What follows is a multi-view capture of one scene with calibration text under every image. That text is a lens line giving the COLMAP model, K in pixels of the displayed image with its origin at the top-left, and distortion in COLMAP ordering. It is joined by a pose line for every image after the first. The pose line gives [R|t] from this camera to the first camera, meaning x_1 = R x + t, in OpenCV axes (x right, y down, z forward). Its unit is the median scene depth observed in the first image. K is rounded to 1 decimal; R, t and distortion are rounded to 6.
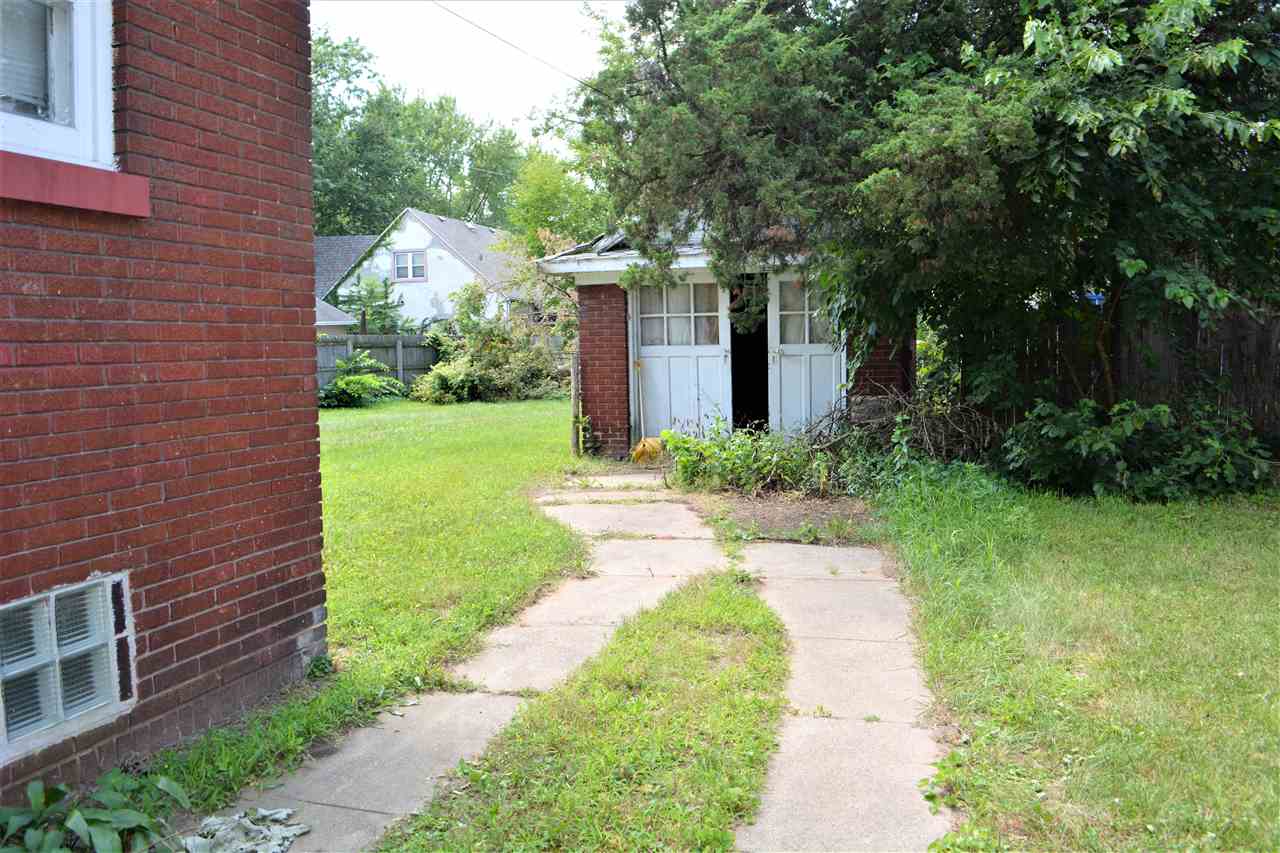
lens RADIAL K [[1008.0, 0, 655.1], [0, 1008.0, 425.1], [0, 0, 1]] dist [-0.090287, 0.021708]
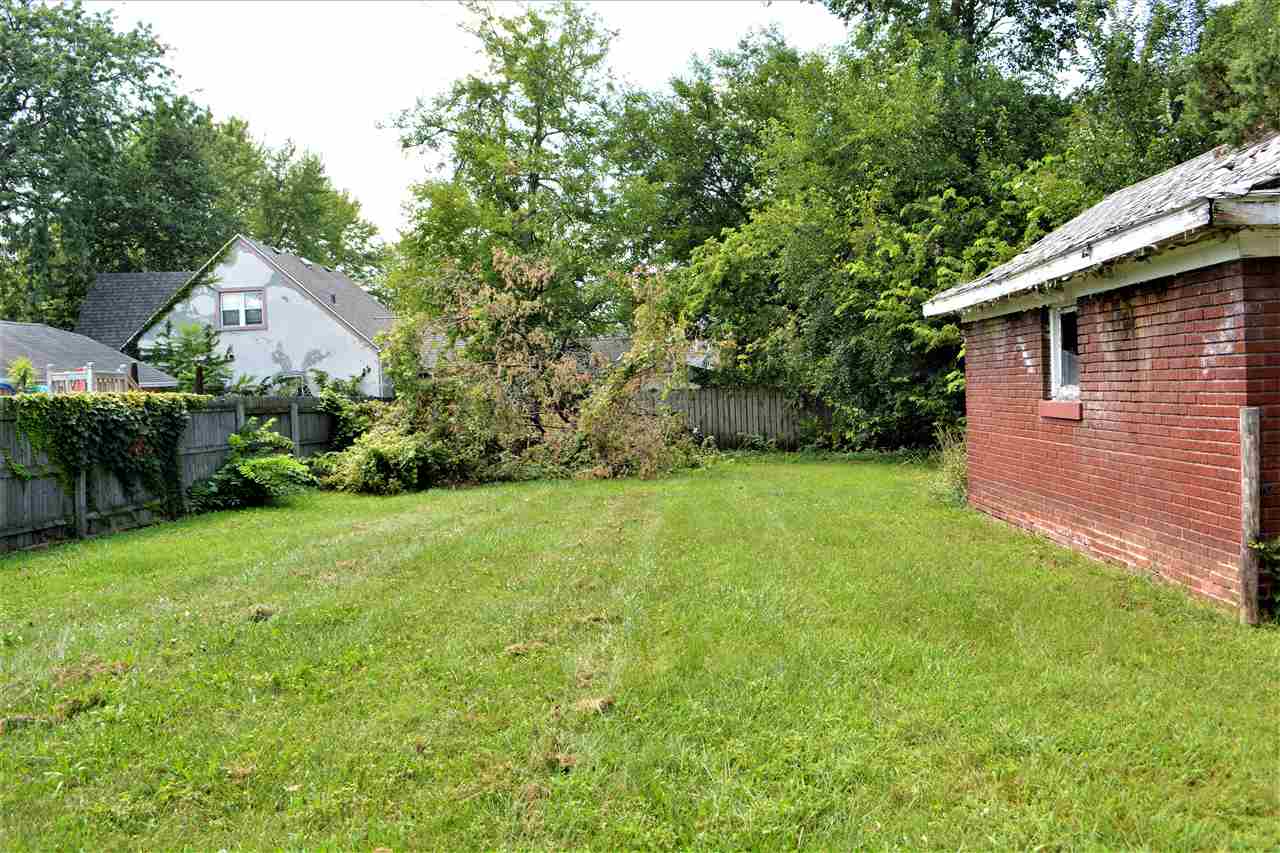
lens RADIAL K [[1008.0, 0, 655.1], [0, 1008.0, 425.1], [0, 0, 1]] dist [-0.090287, 0.021708]
pose [[0.964833, -0.029988, 0.261148, -0.140839], [0.046106, 0.997376, -0.055812, -0.014186], [-0.258789, 0.065890, 0.963684, 0.193723]]
